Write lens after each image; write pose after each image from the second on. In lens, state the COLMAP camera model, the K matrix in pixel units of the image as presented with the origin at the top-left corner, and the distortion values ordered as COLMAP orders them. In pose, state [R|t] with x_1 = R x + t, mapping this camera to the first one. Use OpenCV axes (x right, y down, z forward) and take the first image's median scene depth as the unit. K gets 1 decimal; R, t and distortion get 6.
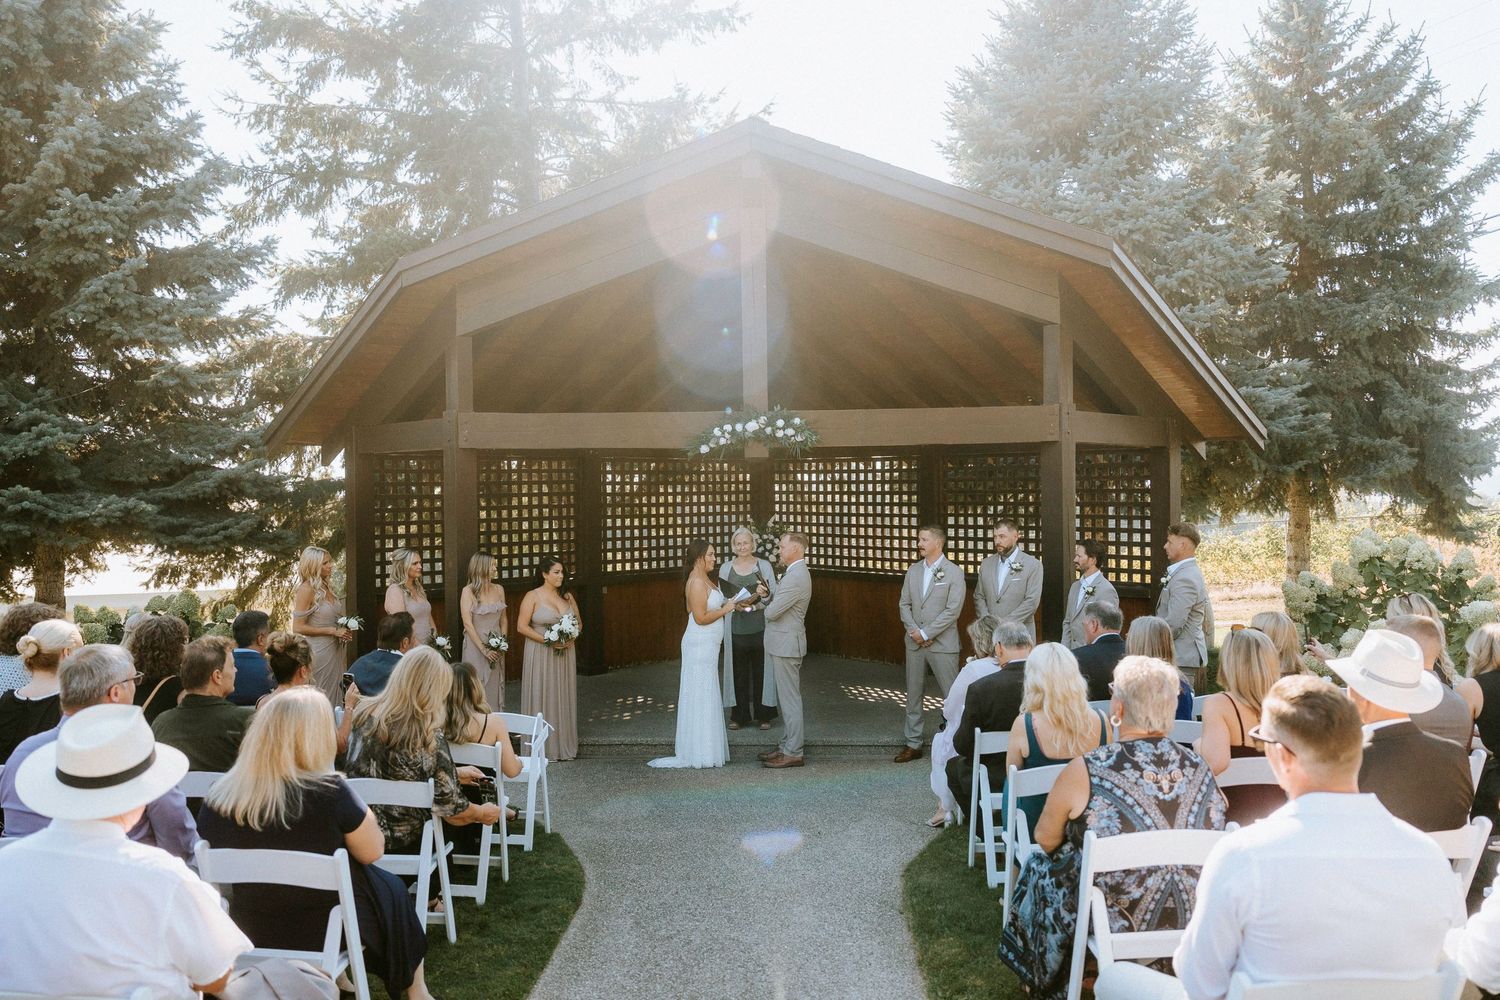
lens RADIAL K [[1097.1, 0, 726.5], [0, 1097.1, 495.6], [0, 0, 1]] dist [0.001270, -0.011321]
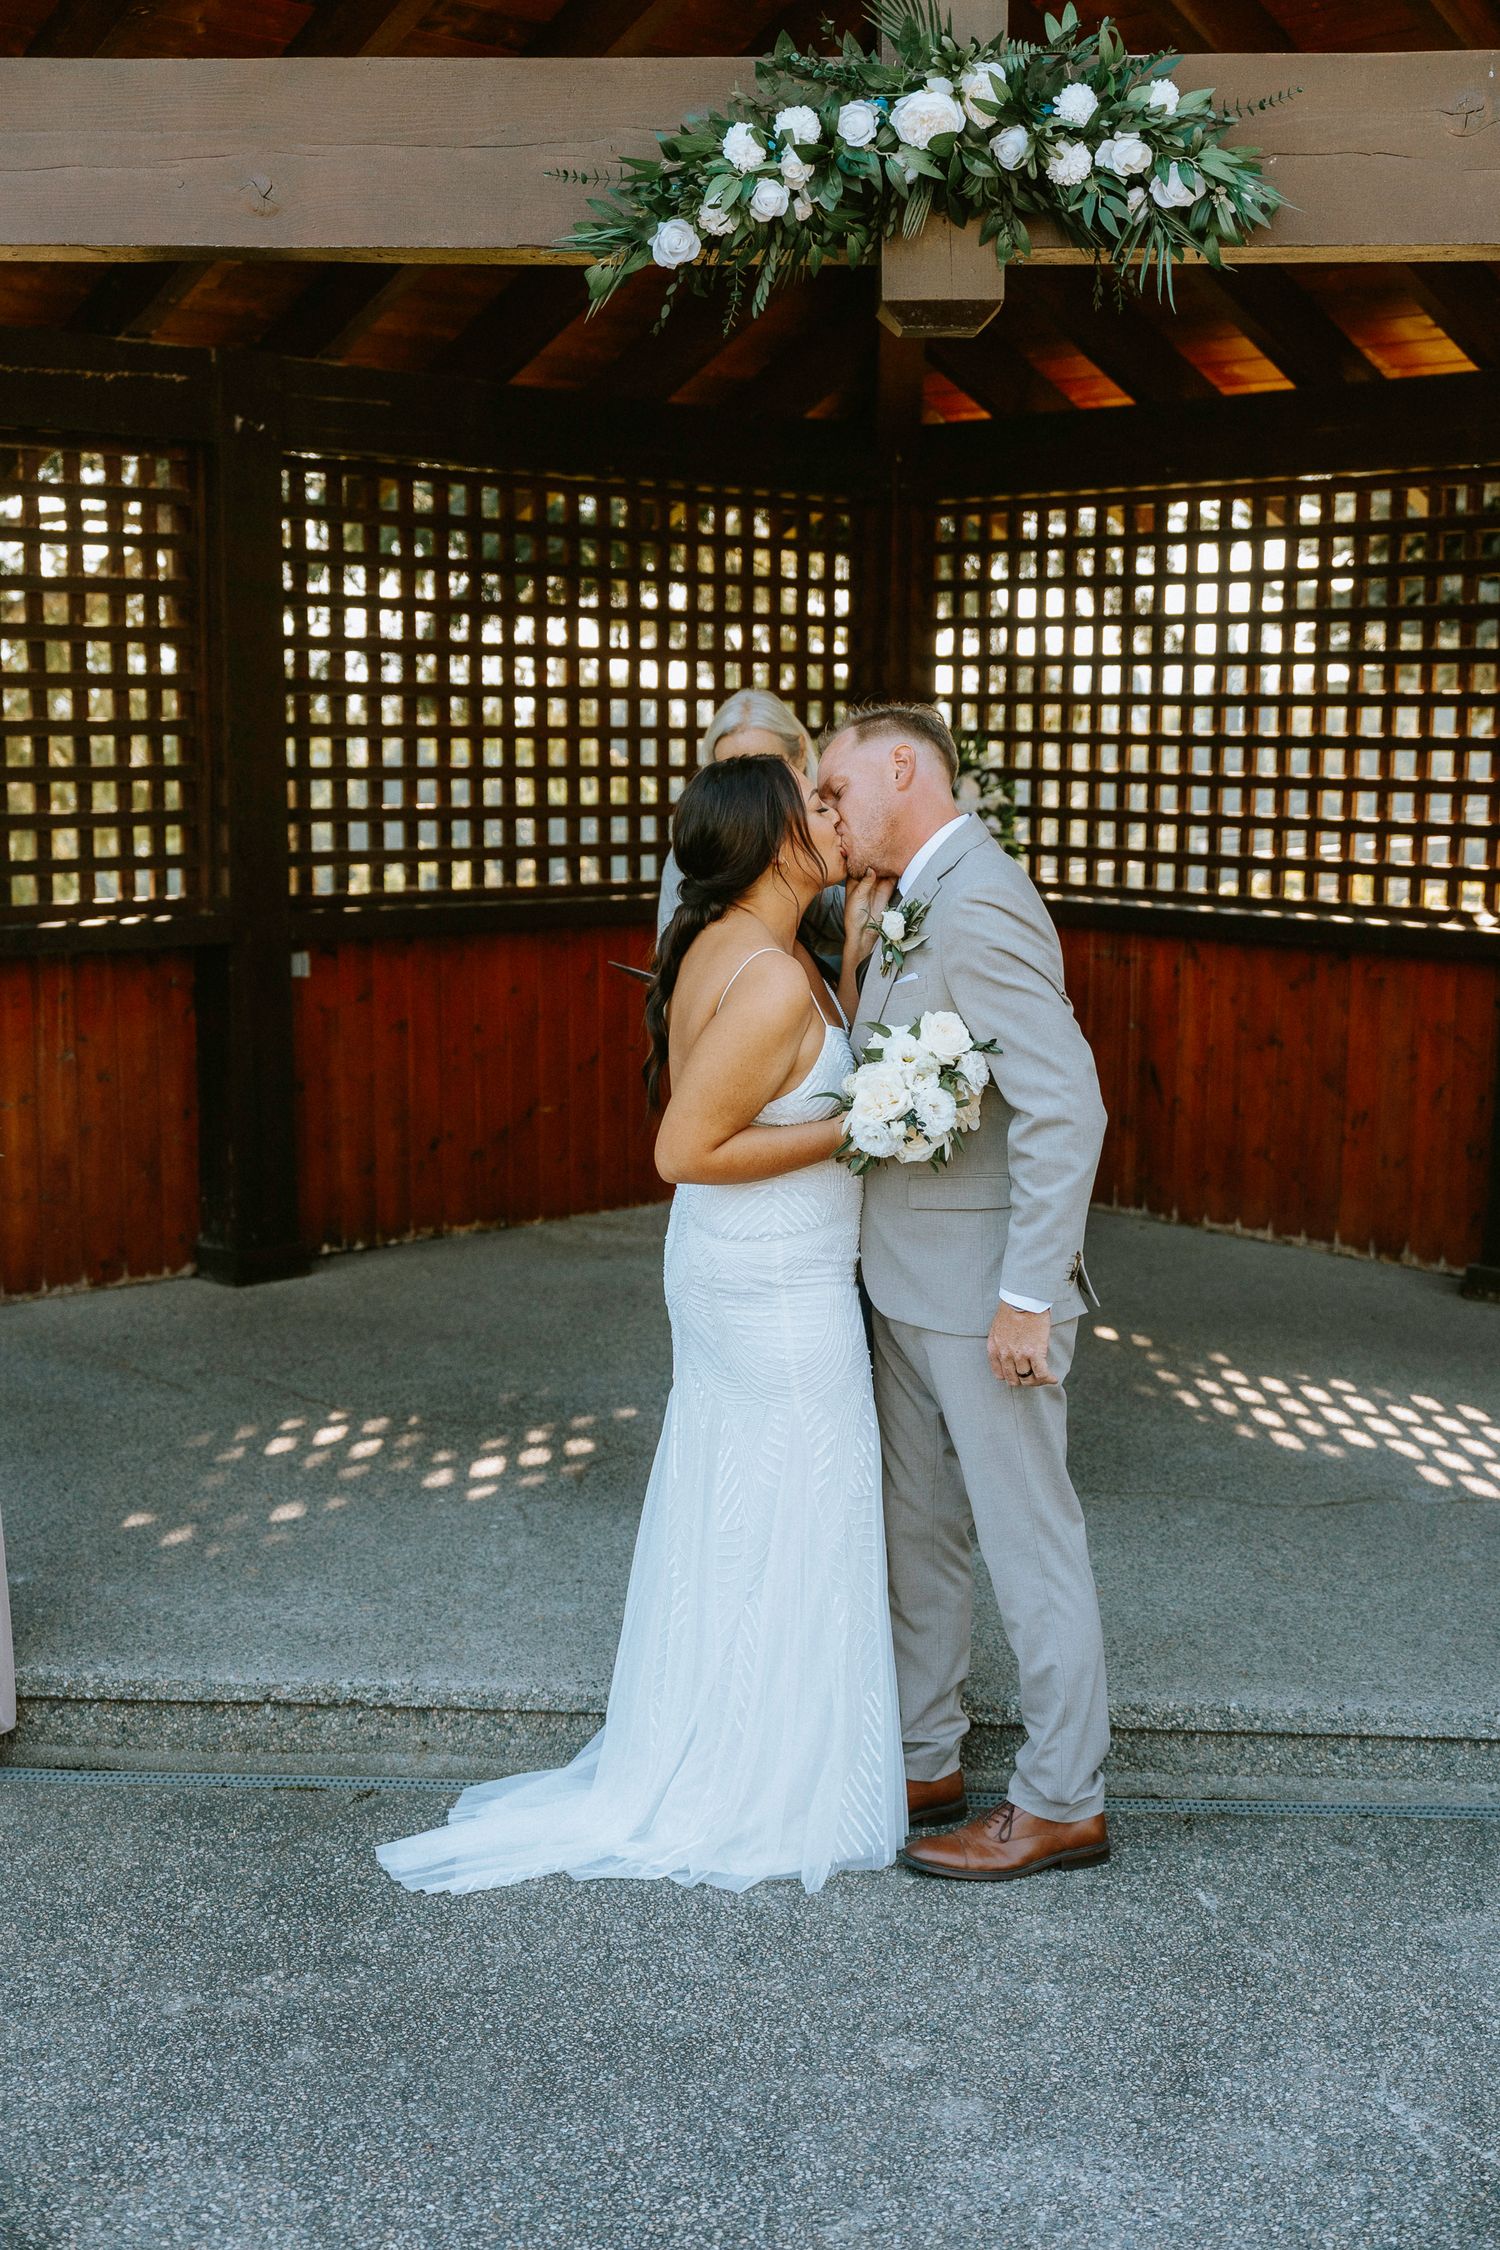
lens RADIAL K [[2557.8, 0, 754.1], [0, 2557.8, 1131.5], [0, 0, 1]] dist [0.004018, 0.000000]
pose [[0.999840, 0.016974, 0.005617, -0.004197], [-0.017628, 0.988347, 0.151193, 0.029822], [-0.002985, -0.151268, 0.988488, 0.372286]]
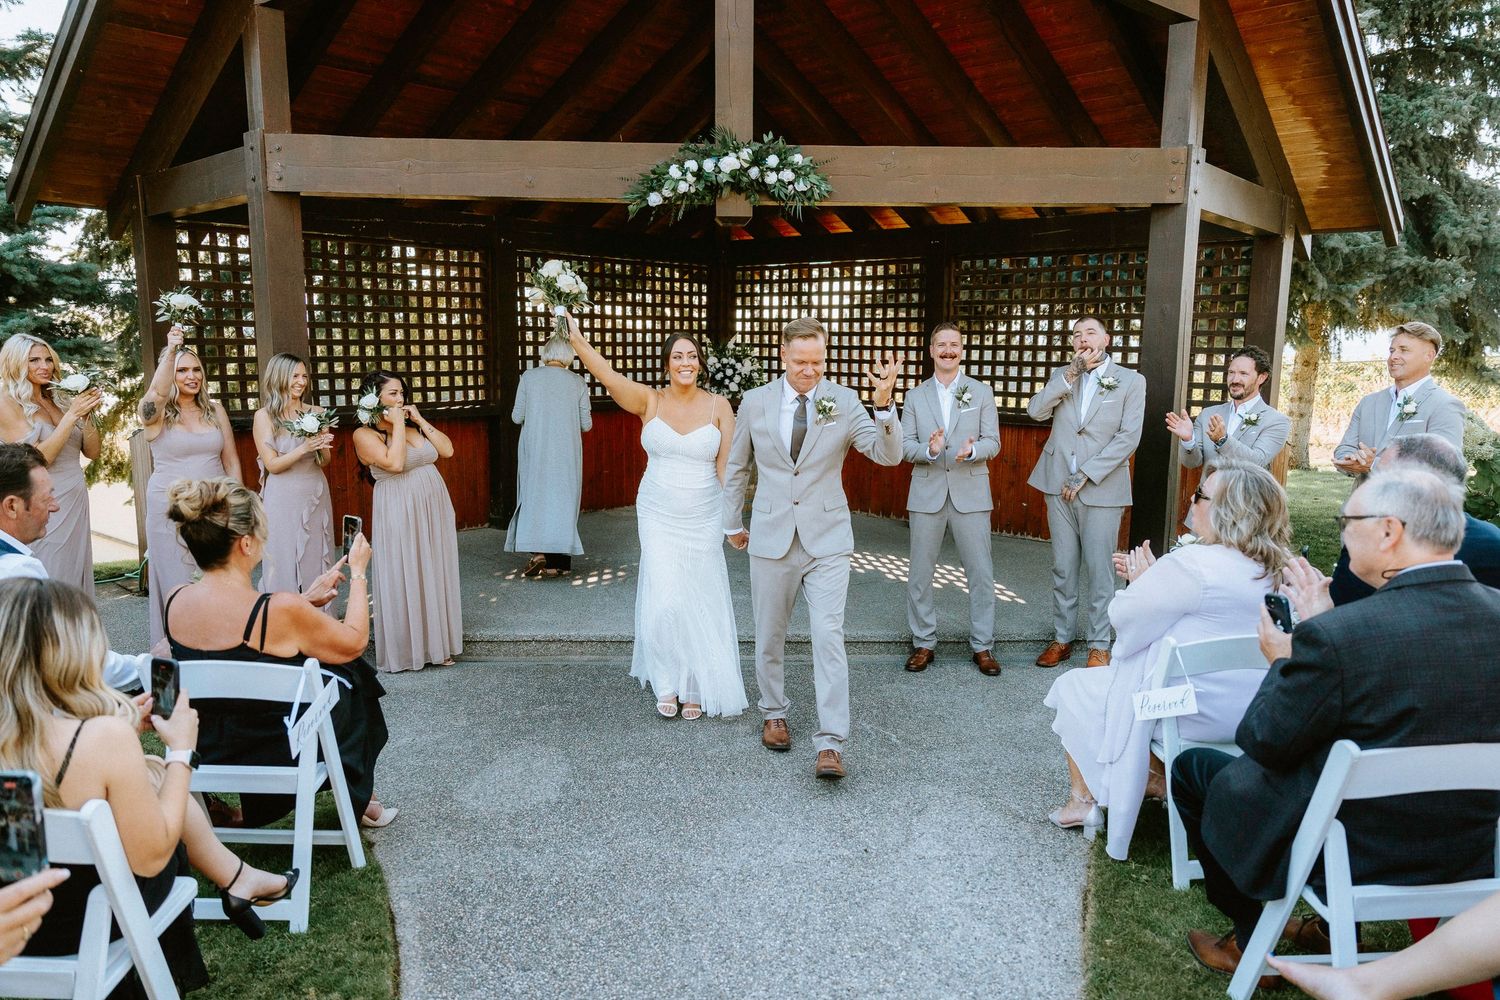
lens RADIAL K [[974.6, 0, 750.2], [0, 974.6, 502.0], [0, 0, 1]] dist [-0.007890, -0.000199]
pose [[0.996254, 0.005827, 0.086280, -0.008723], [-0.019254, 0.987628, 0.155627, 0.030002], [-0.084306, -0.156706, 0.984041, 0.280681]]
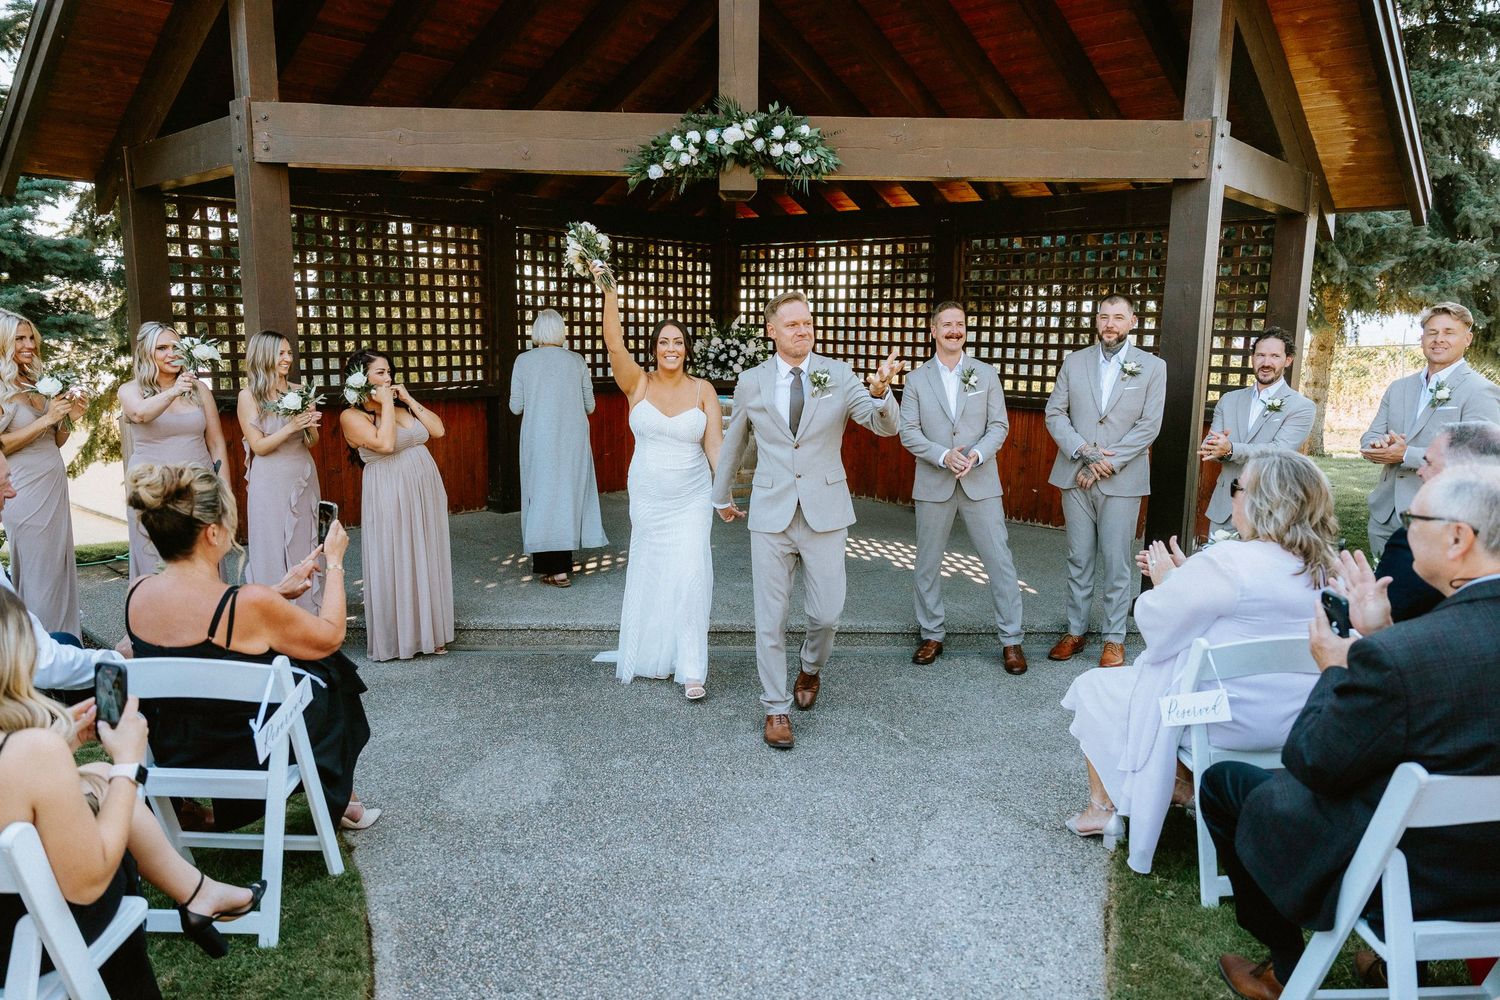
lens RADIAL K [[974.6, 0, 748.2], [0, 974.6, 495.6], [0, 0, 1]] dist [-0.007890, -0.000199]
pose [[0.996737, 0.010555, 0.080028, -0.006978], [-0.023872, 0.985612, 0.167330, 0.030881], [-0.077110, -0.168695, 0.982647, 0.295127]]
